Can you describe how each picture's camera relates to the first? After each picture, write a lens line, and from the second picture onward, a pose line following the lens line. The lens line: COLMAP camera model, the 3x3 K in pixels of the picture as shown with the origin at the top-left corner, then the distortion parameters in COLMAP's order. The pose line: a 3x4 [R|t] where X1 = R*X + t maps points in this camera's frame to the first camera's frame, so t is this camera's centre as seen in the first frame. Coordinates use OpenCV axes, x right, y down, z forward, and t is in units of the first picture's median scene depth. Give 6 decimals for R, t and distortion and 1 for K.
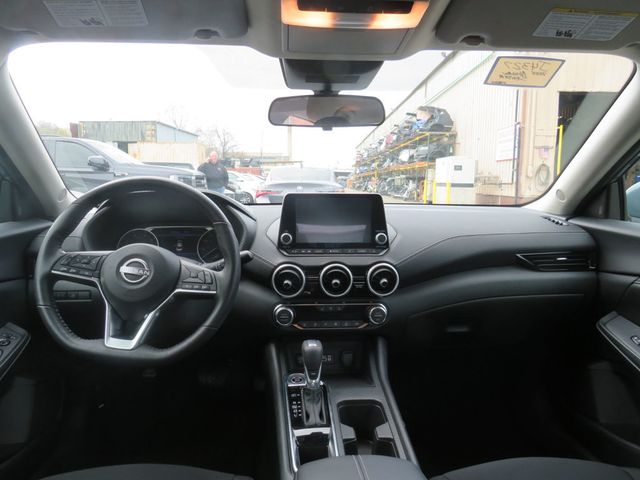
lens RADIAL K [[450.8, 0, 321.5], [0, 450.8, 246.4], [0, 0, 1]] dist [-0.032154, 0.019381]
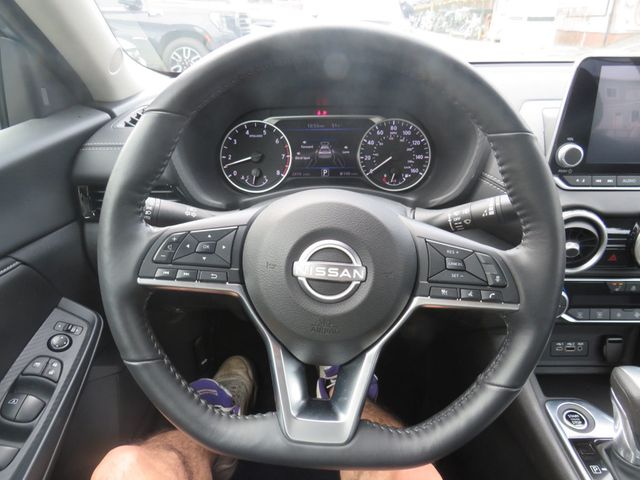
lens RADIAL K [[450.8, 0, 318.2], [0, 450.8, 250.2], [0, 0, 1]] dist [-0.032154, 0.019381]
pose [[0.994818, 0.028084, -0.097713, -0.130647], [0.005702, 0.944167, 0.329417, -0.034494], [0.101509, -0.328268, 0.939115, 0.209633]]
